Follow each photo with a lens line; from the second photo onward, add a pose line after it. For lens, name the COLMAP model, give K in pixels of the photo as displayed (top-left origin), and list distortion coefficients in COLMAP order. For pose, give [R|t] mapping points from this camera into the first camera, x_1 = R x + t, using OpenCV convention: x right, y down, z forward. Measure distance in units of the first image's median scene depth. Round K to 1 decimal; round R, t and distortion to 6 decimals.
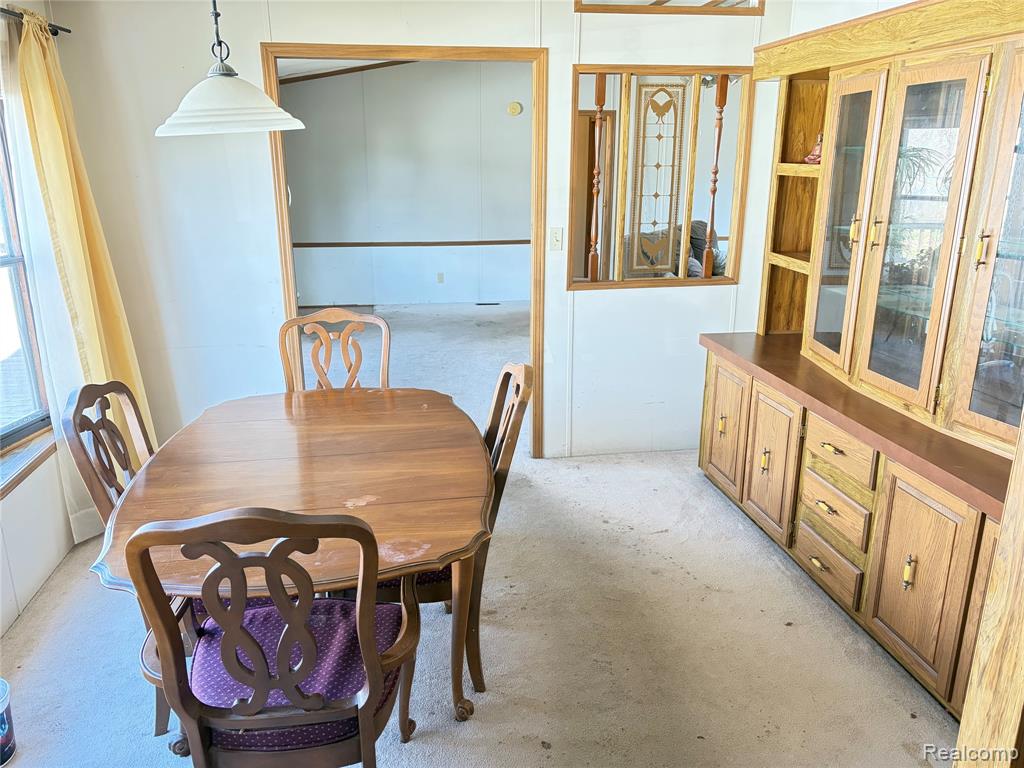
lens RADIAL K [[771.6, 0, 514.9], [0, 771.6, 389.1], [0, 0, 1]] dist [0.034512, -0.034718]
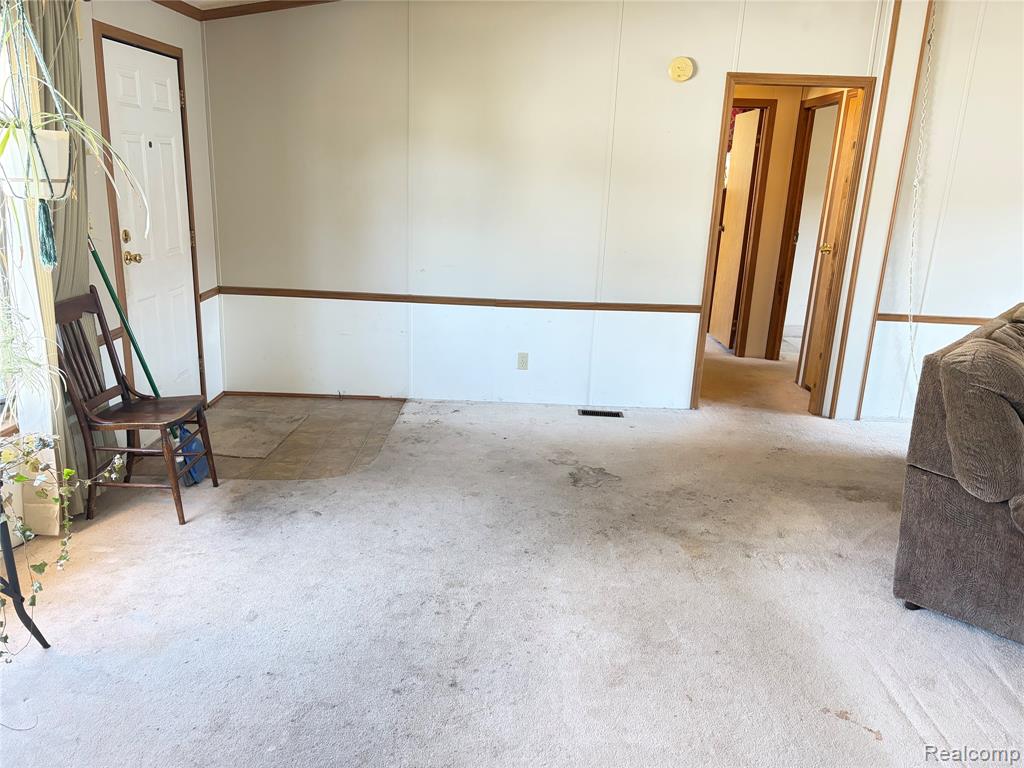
lens RADIAL K [[771.6, 0, 504.3], [0, 771.6, 380.4], [0, 0, 1]] dist [0.034512, -0.034718]
pose [[0.982040, 0.087077, -0.167377, -0.012447], [-0.090774, 0.995765, -0.014550, -0.125248], [0.165401, 0.029482, 0.985786, 0.447957]]
